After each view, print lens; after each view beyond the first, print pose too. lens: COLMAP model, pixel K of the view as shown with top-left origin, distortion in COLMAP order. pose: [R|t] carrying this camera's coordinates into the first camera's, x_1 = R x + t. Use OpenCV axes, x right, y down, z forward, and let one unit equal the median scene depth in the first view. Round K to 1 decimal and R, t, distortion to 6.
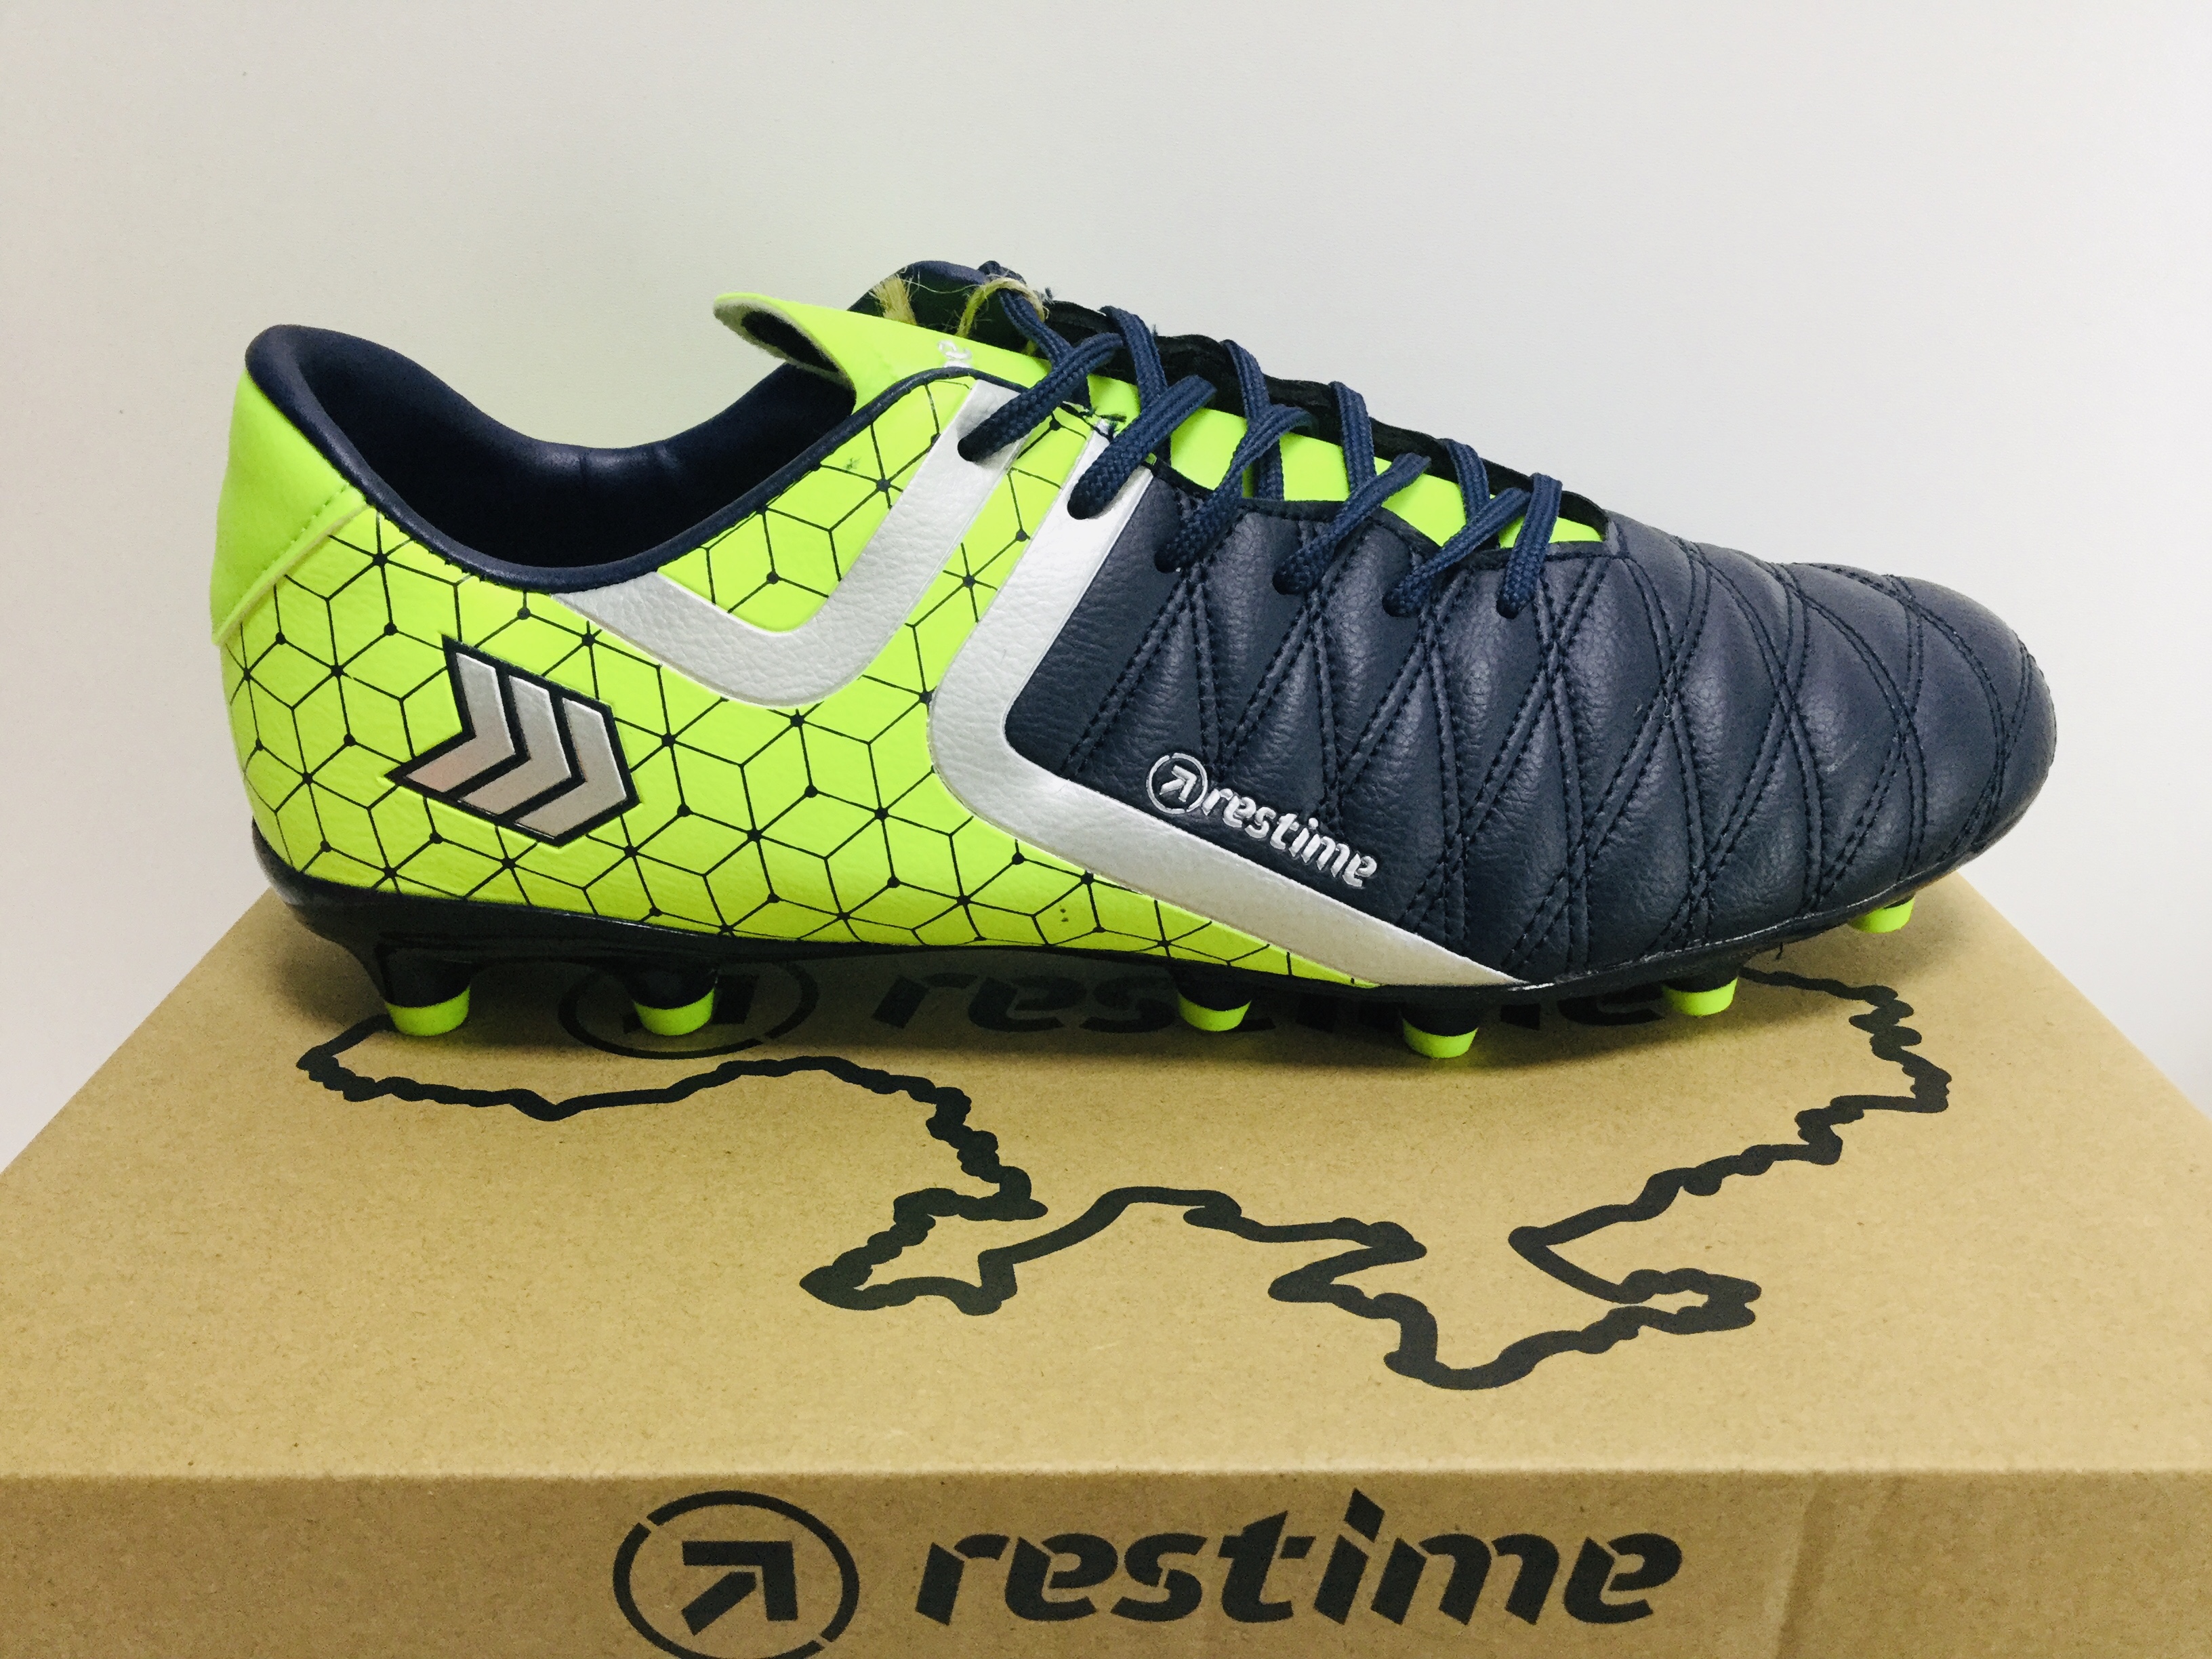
lens RADIAL K [[1973.8, 0, 1095.3], [0, 1973.8, 865.5], [0, 0, 1]] dist [0.035029, -0.141523]
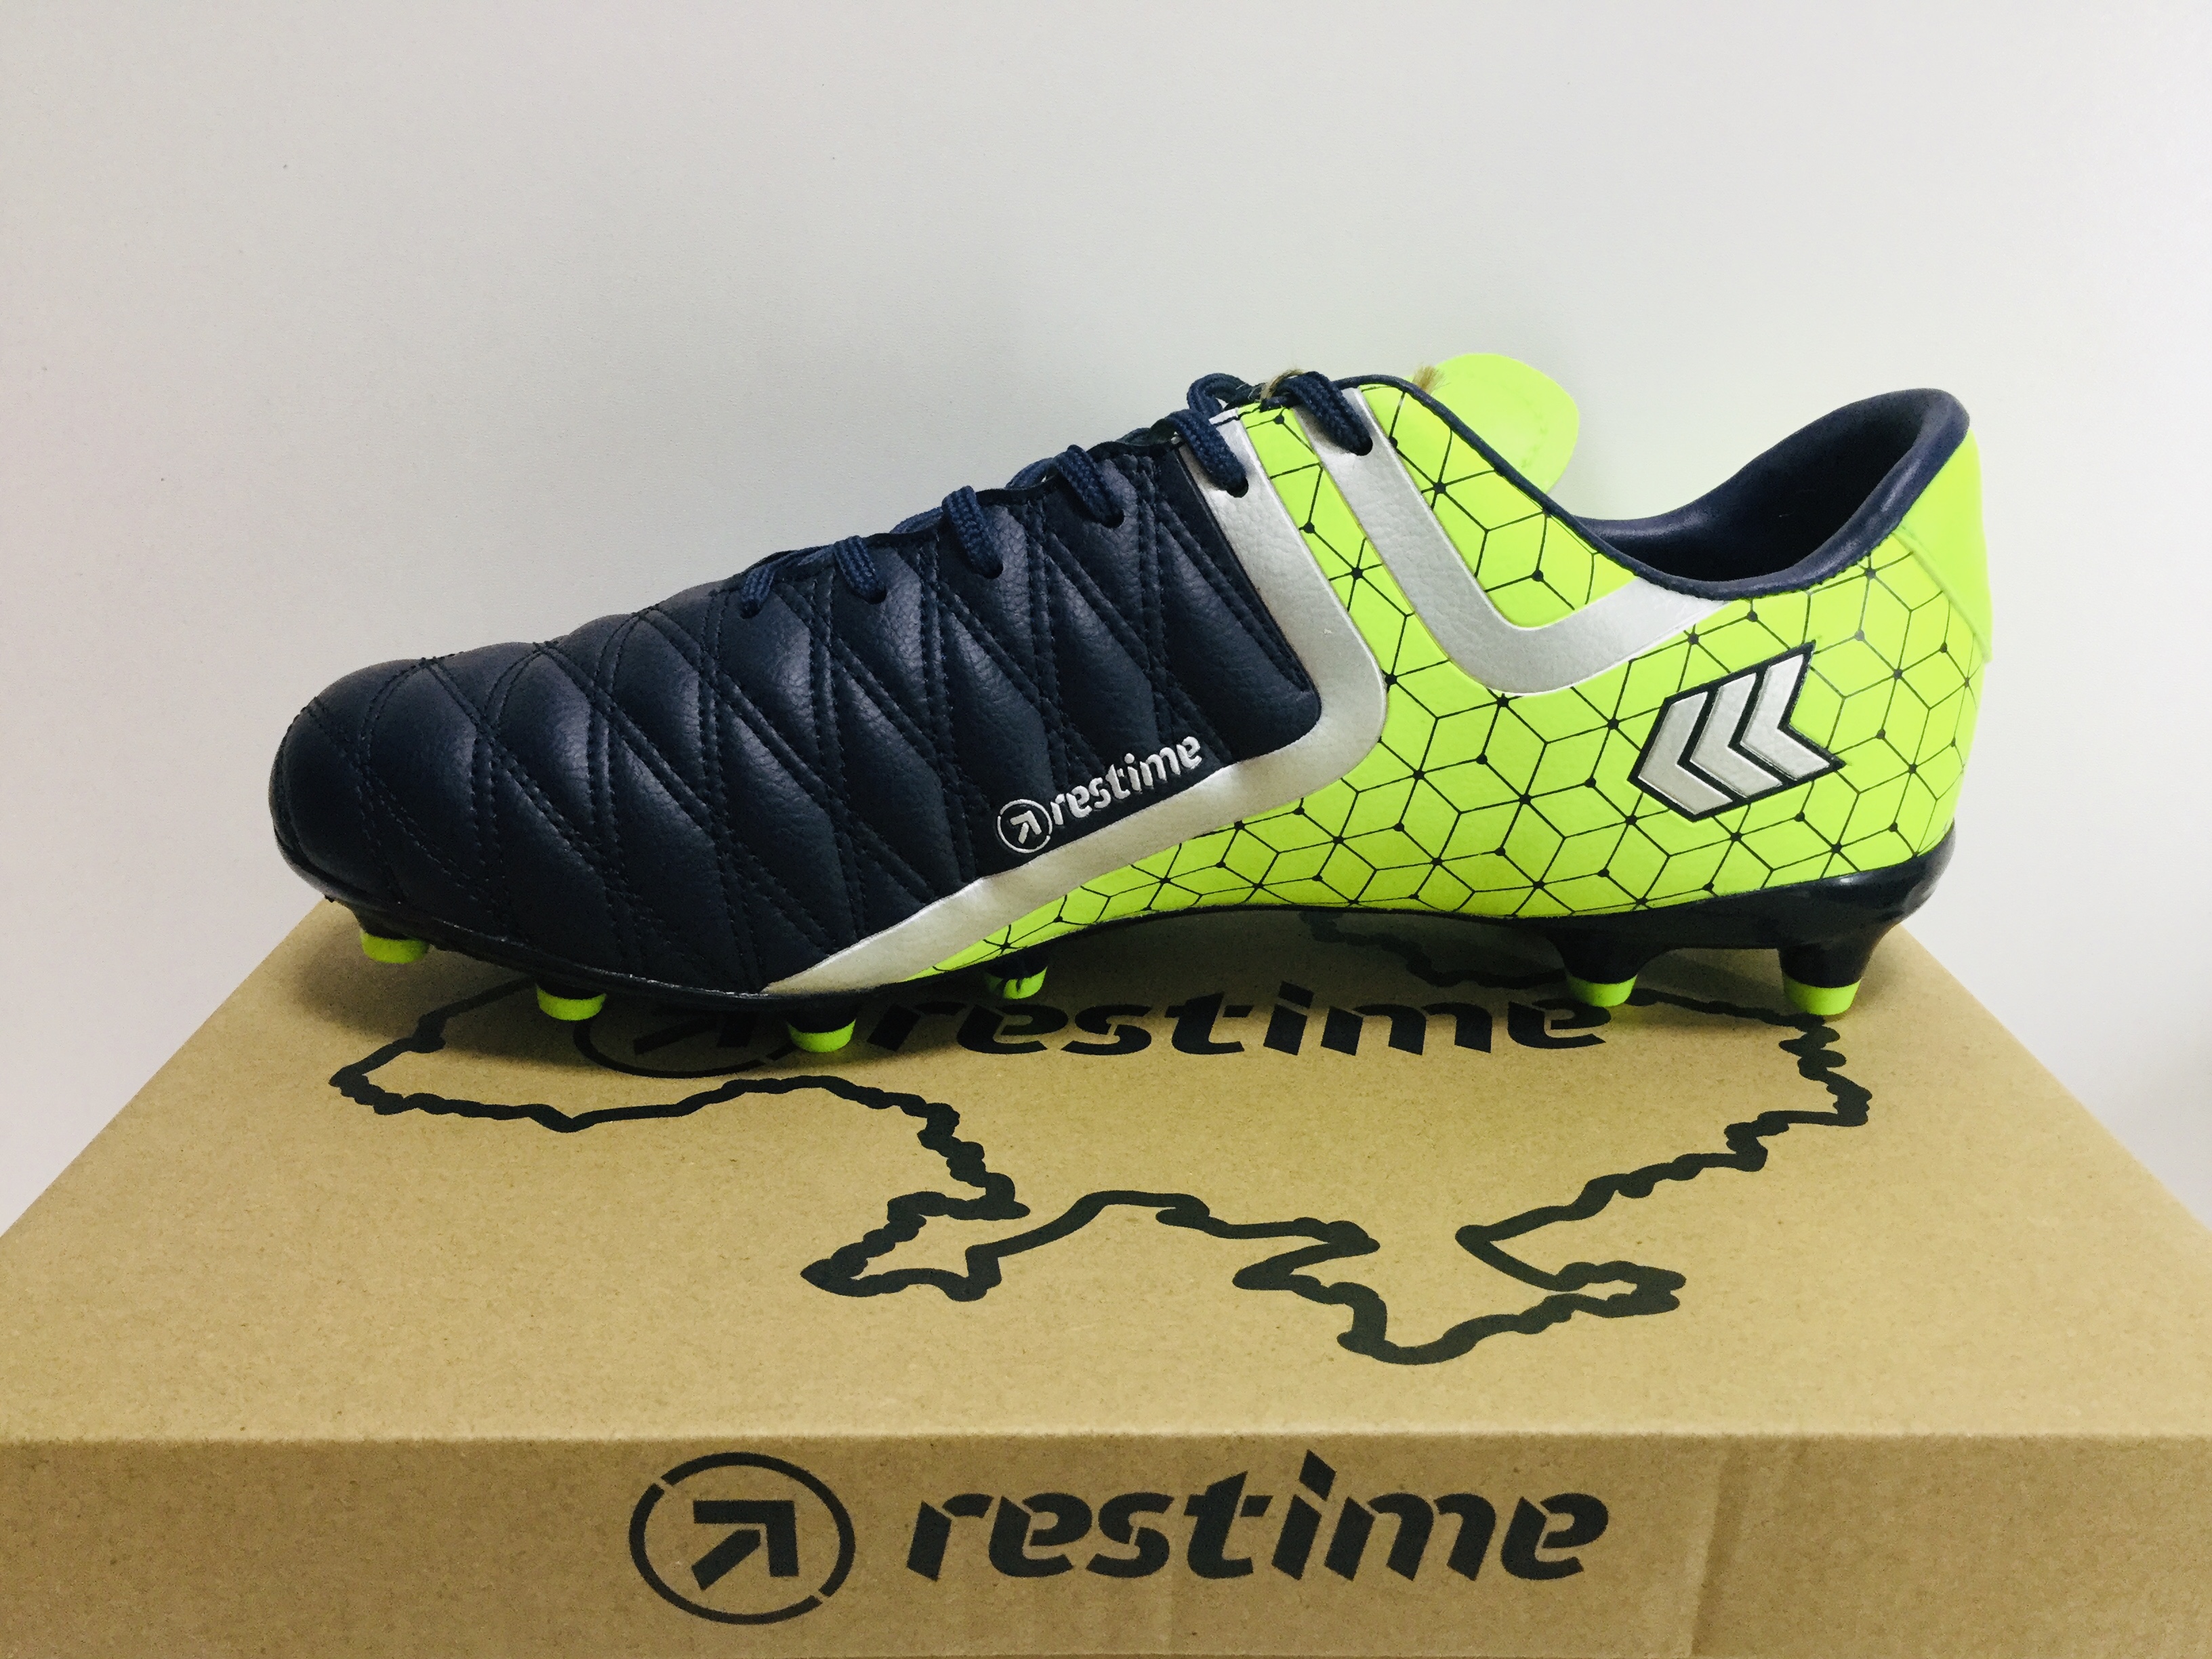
lens RADIAL K [[1973.8, 0, 1096.6], [0, 1973.8, 842.7], [0, 0, 1]] dist [0.035029, -0.141523]
pose [[0.999983, 0.001324, 0.005738, 0.006923], [-0.001048, 0.998854, -0.047841, 0.030196], [-0.005795, 0.047834, 0.998838, -0.106873]]
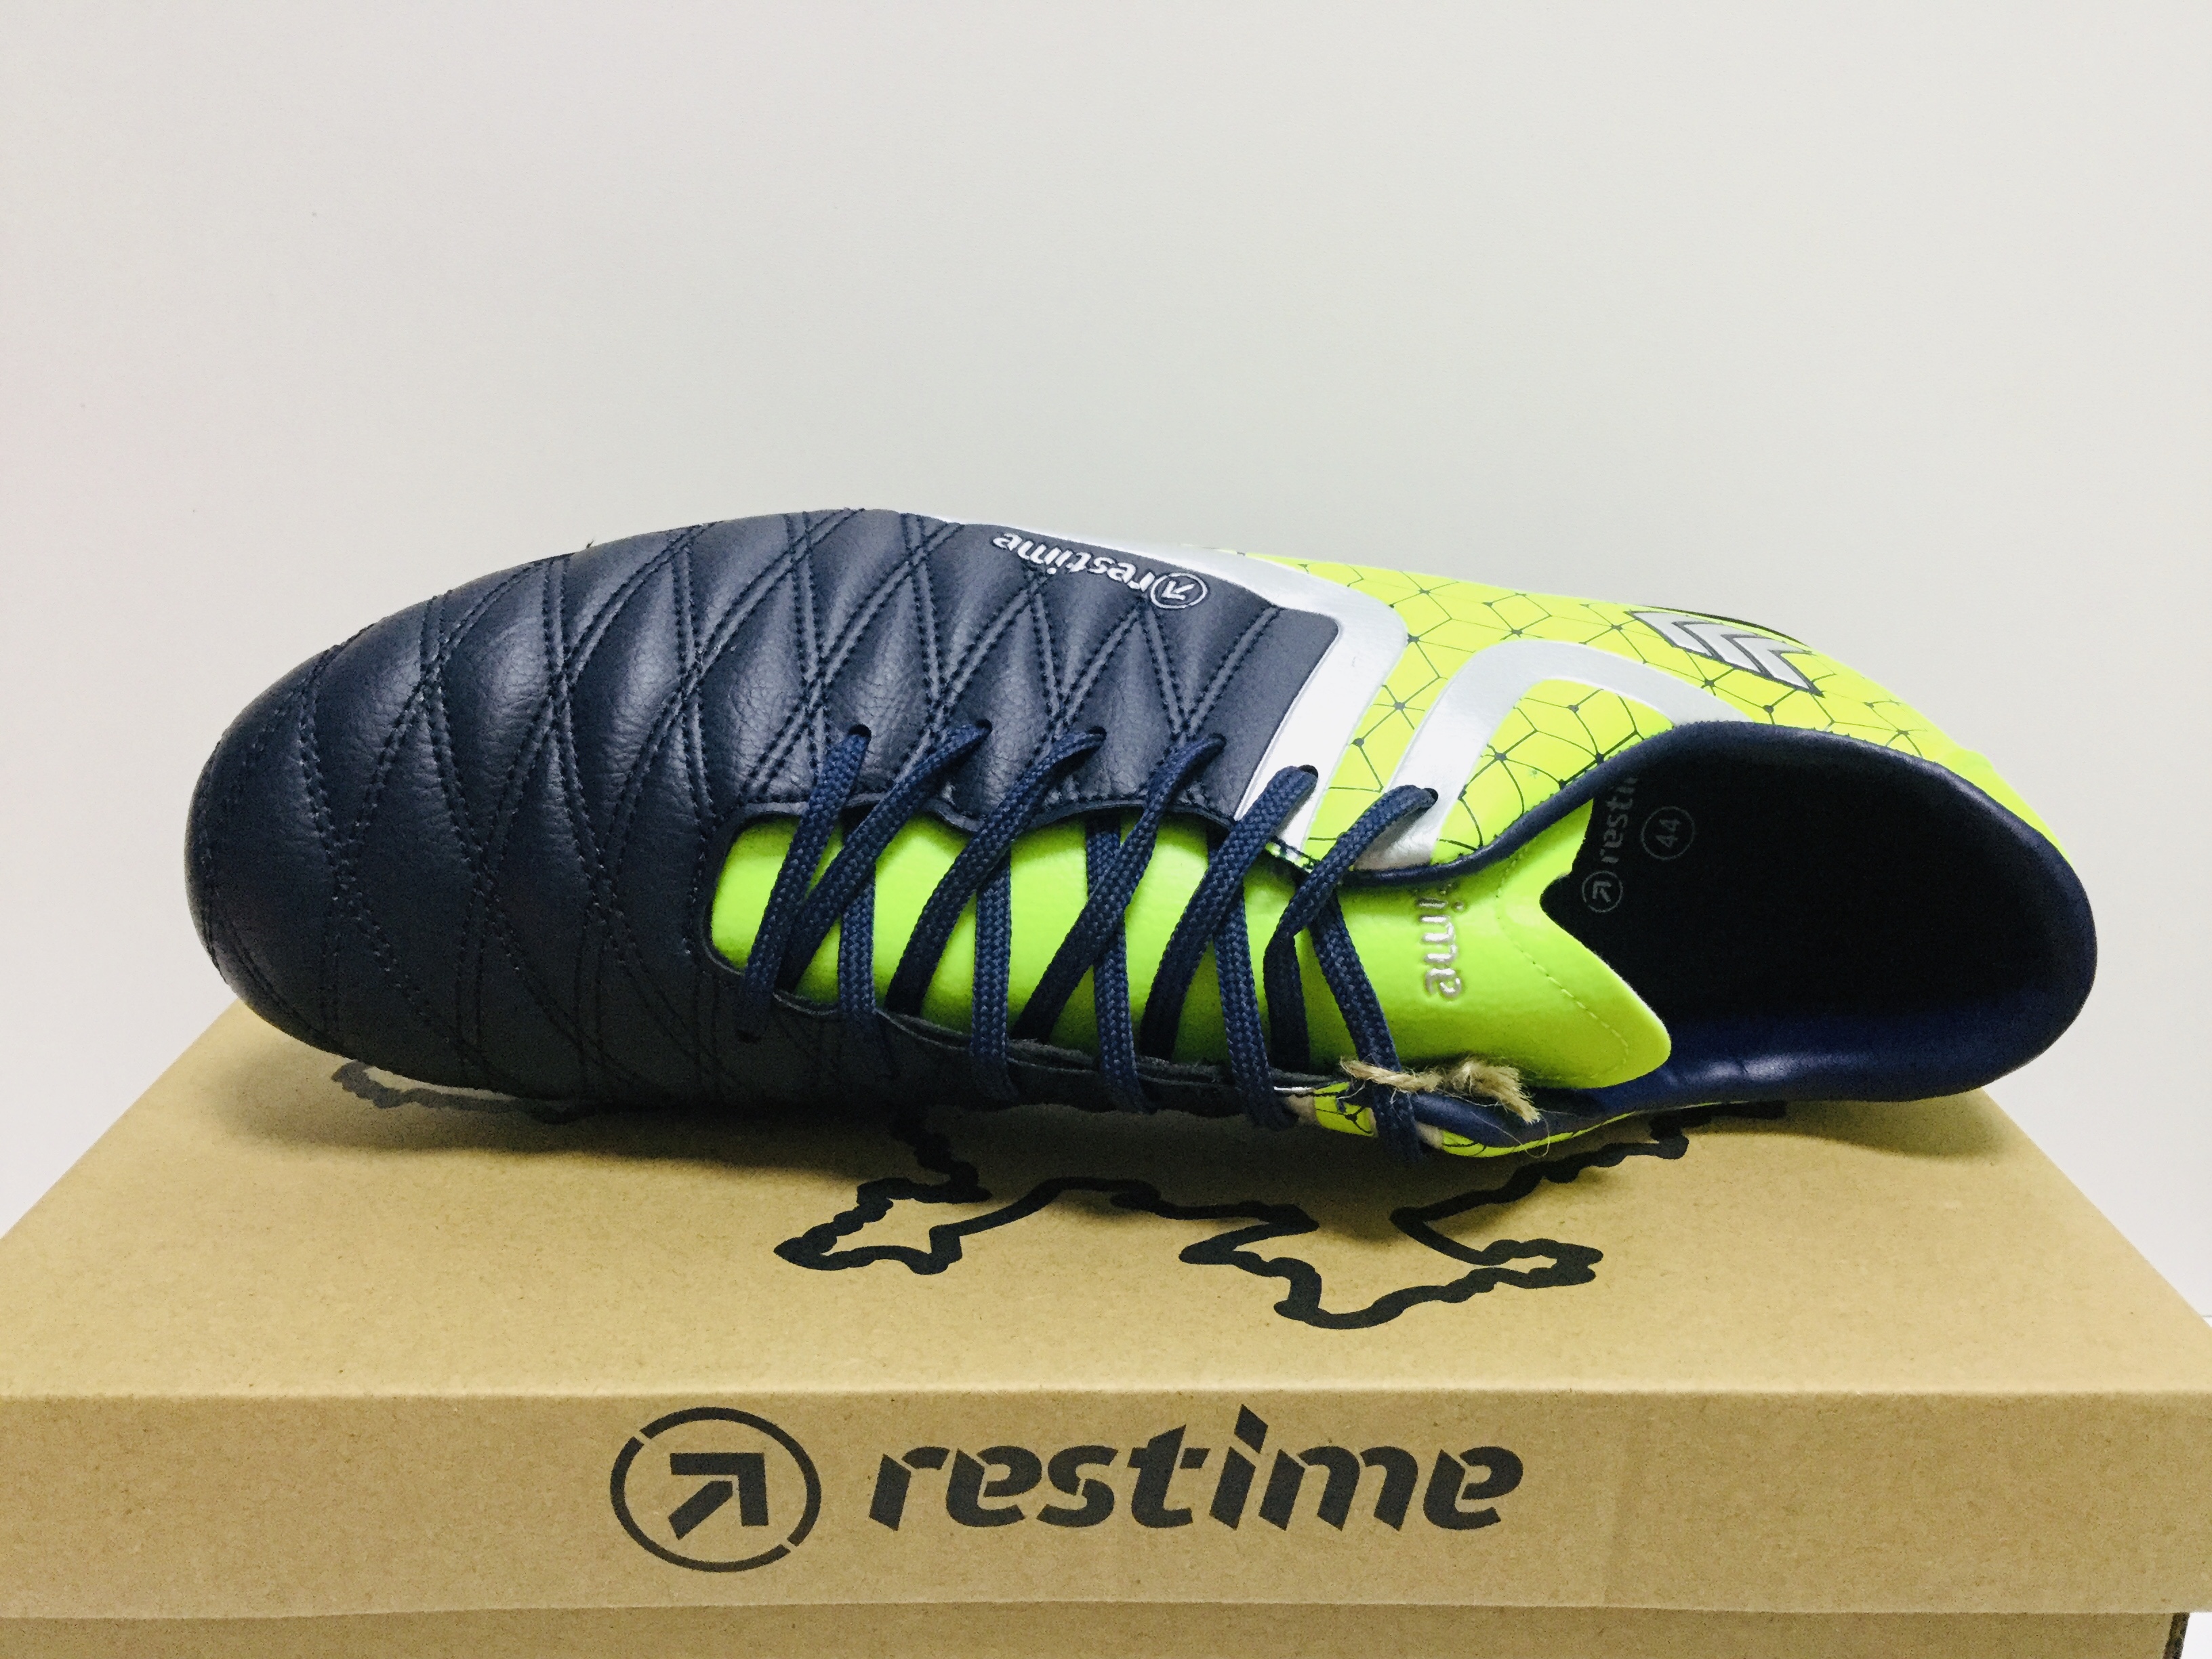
lens RADIAL K [[1973.8, 0, 1095.4], [0, 1973.8, 852.9], [0, 0, 1]] dist [0.035029, -0.141523]
pose [[0.999978, 0.001119, 0.006567, 0.034386], [-0.000696, 0.997951, -0.063974, 0.059790], [-0.006625, 0.063968, 0.997930, -0.190598]]
